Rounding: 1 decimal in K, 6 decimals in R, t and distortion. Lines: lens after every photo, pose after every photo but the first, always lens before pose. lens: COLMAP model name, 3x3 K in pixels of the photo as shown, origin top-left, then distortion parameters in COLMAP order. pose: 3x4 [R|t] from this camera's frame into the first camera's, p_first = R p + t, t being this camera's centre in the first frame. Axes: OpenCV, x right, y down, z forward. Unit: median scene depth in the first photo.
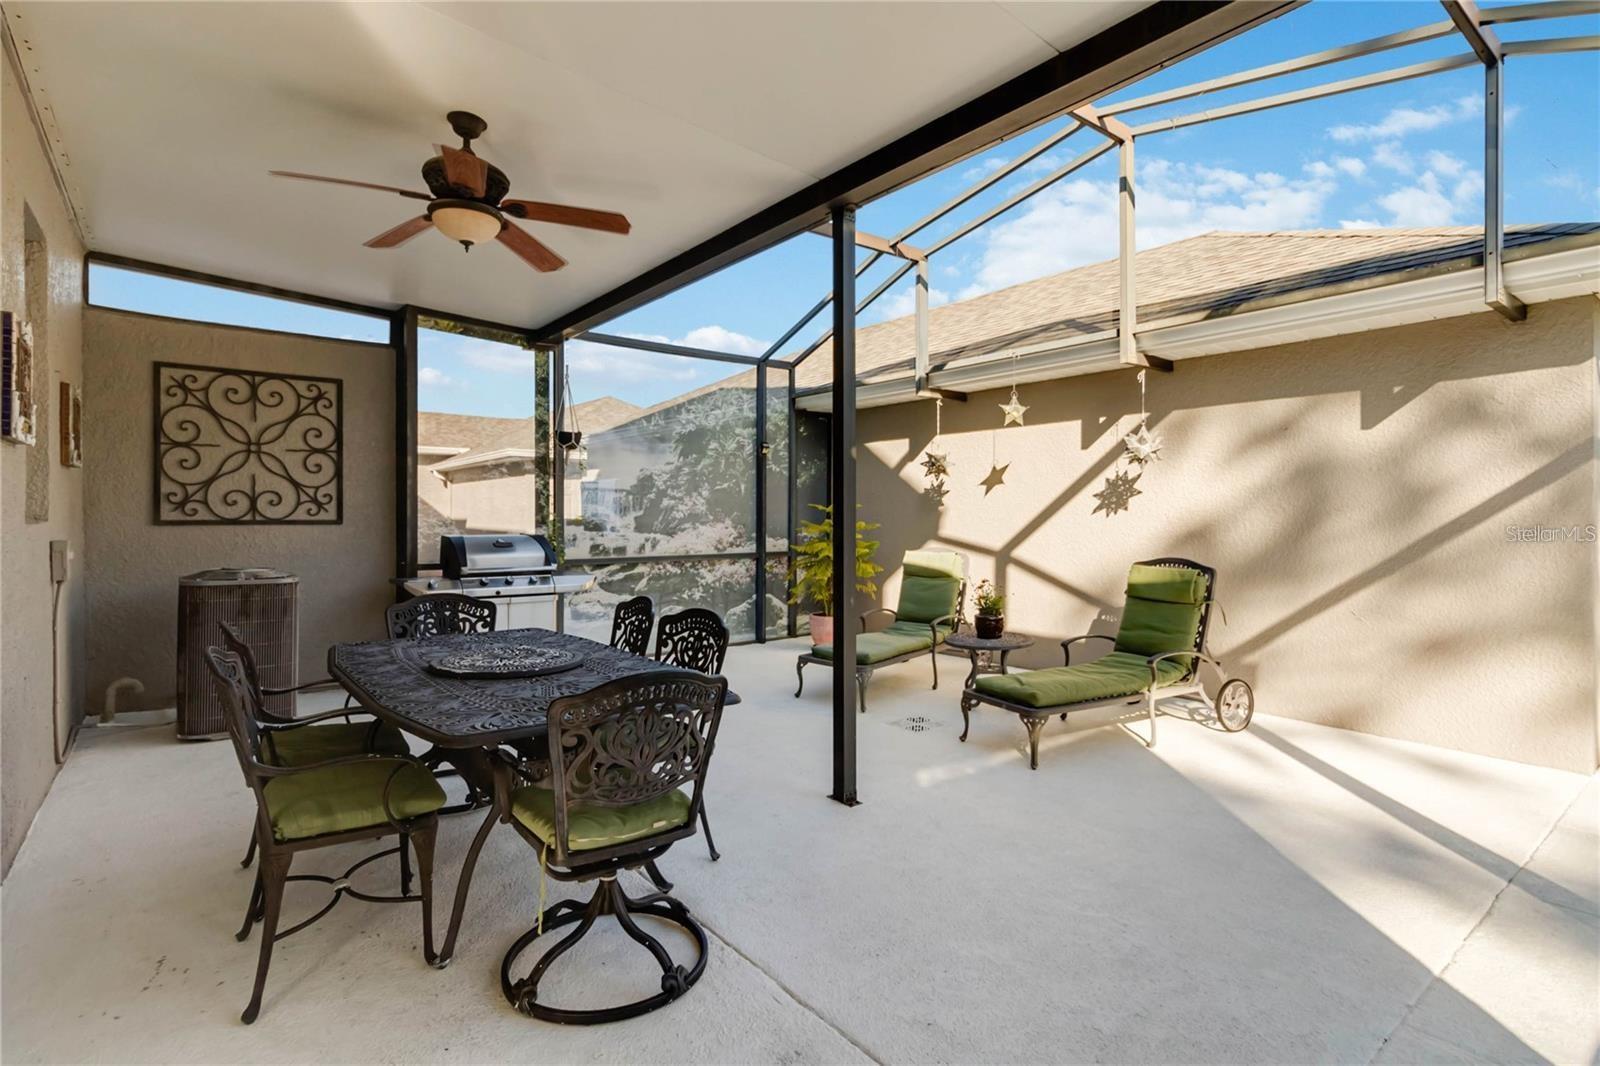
lens RADIAL K [[784.5, 0, 802.6], [0, 784.5, 511.9], [0, 0, 1]] dist [-0.000996, -0.000153]
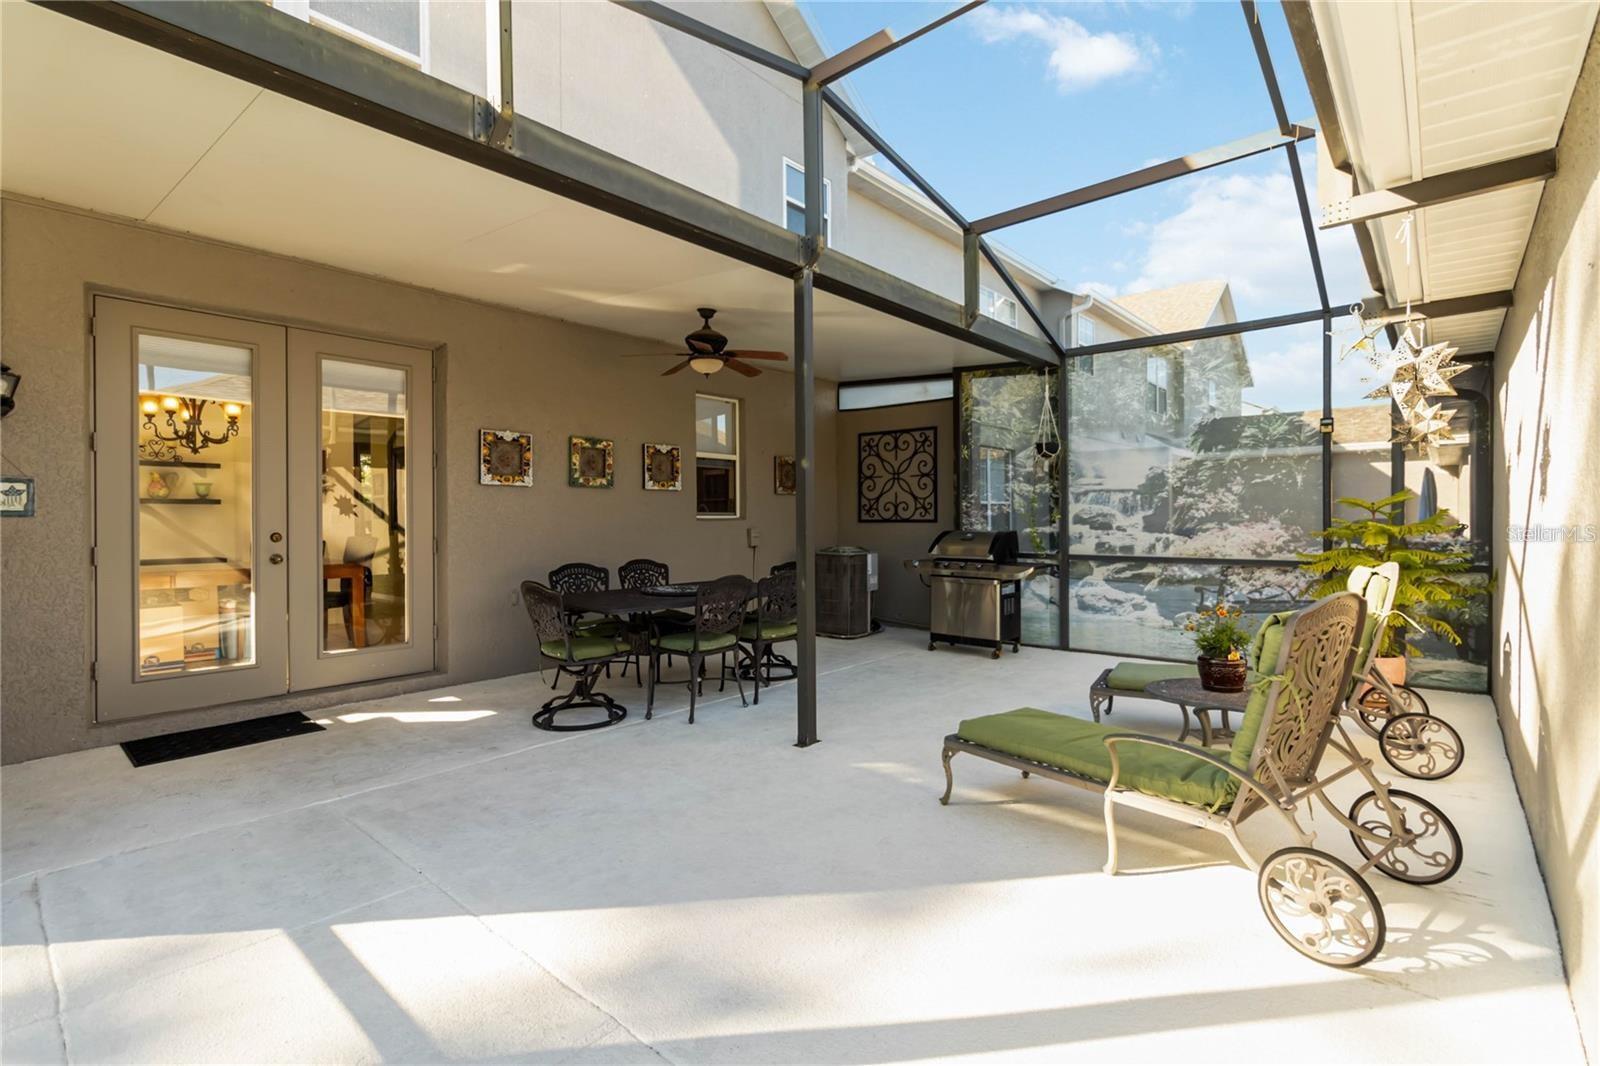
lens RADIAL K [[742.5, 0, 803.9], [0, 742.5, 516.7], [0, 0, 1]] dist [-0.001699, -0.000221]
pose [[0.178368, -0.001883, -0.983962, 0.626771], [0.013142, 0.999914, 0.000469, 0.000757], [0.983876, -0.013015, 0.178378, 0.401648]]
